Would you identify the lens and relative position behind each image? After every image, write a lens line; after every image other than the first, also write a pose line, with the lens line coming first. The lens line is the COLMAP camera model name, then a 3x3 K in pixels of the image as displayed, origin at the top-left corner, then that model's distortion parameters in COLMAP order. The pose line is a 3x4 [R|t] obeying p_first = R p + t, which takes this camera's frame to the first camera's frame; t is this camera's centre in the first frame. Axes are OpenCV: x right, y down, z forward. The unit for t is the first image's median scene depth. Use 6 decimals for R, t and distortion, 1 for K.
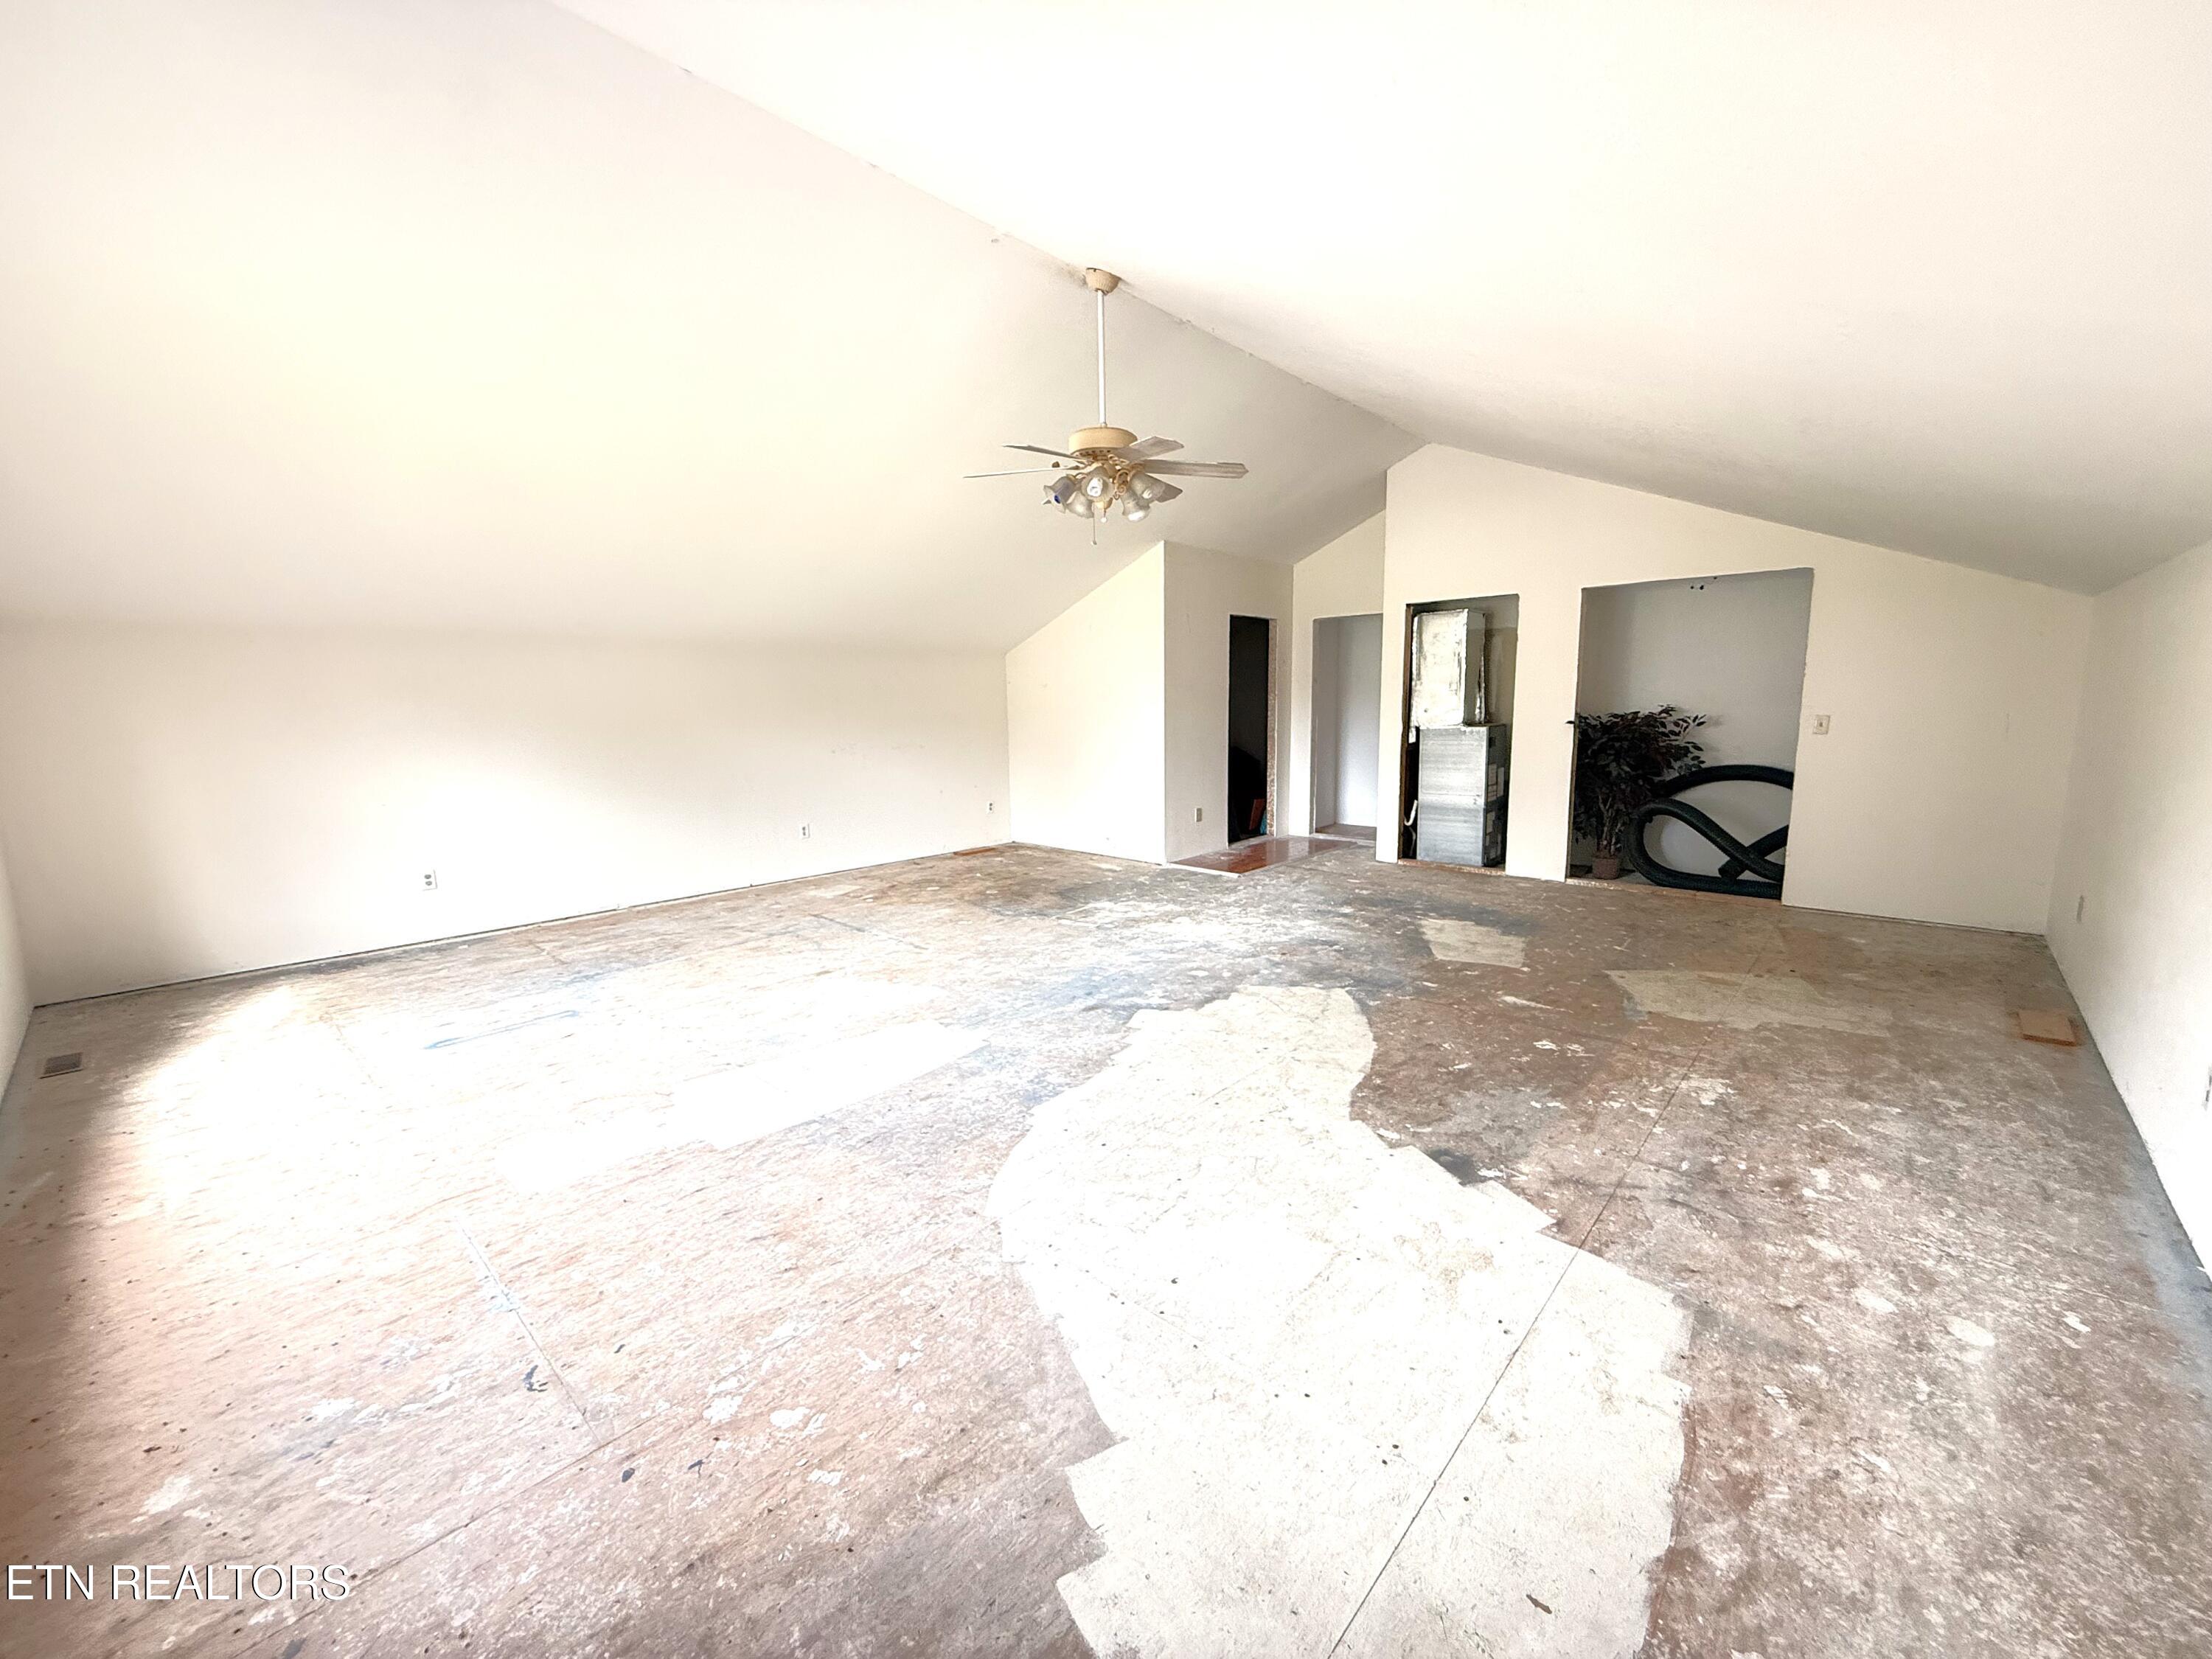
lens RADIAL K [[882.3, 0, 1105.8], [0, 882.3, 828.9], [0, 0, 1]] dist [-0.001340, 0.000372]
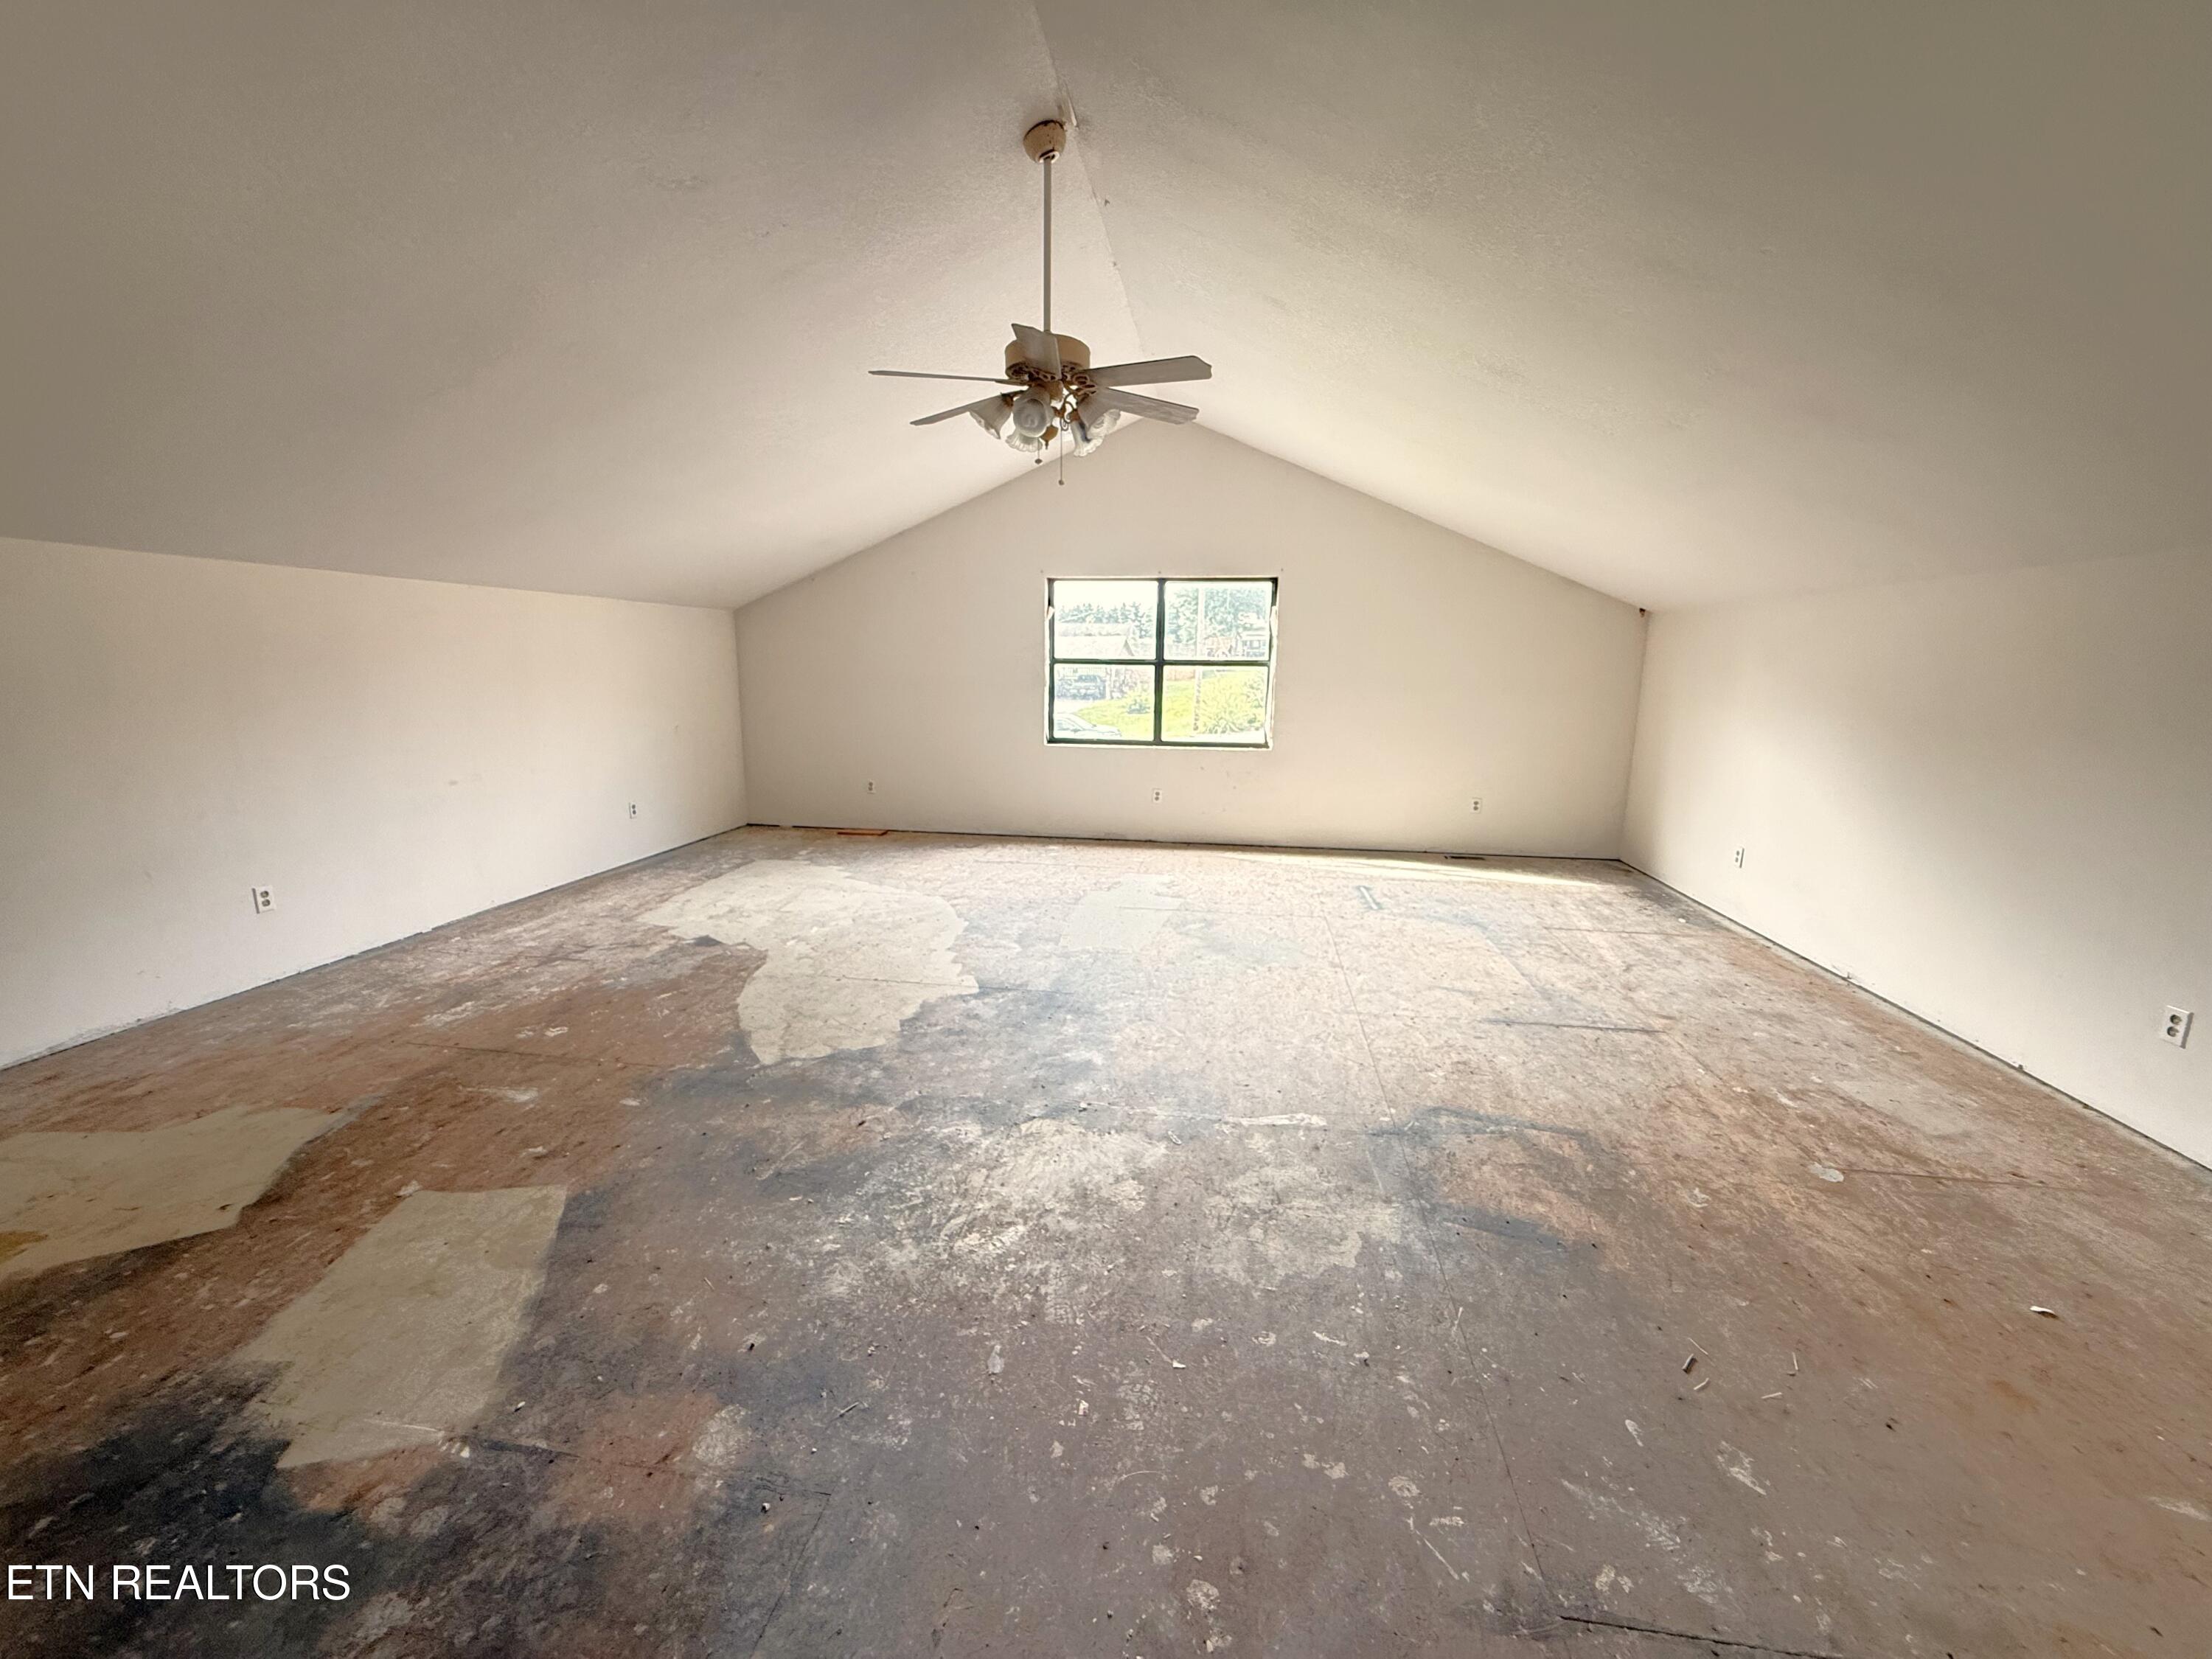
lens RADIAL K [[882.3, 0, 1103.3], [0, 882.3, 829.0], [0, 0, 1]] dist [-0.001340, 0.000372]
pose [[-0.831572, 0.109757, -0.544464, 0.560723], [-0.077078, 0.947990, 0.308825, -0.358700], [0.550042, 0.298777, -0.779863, 2.277453]]
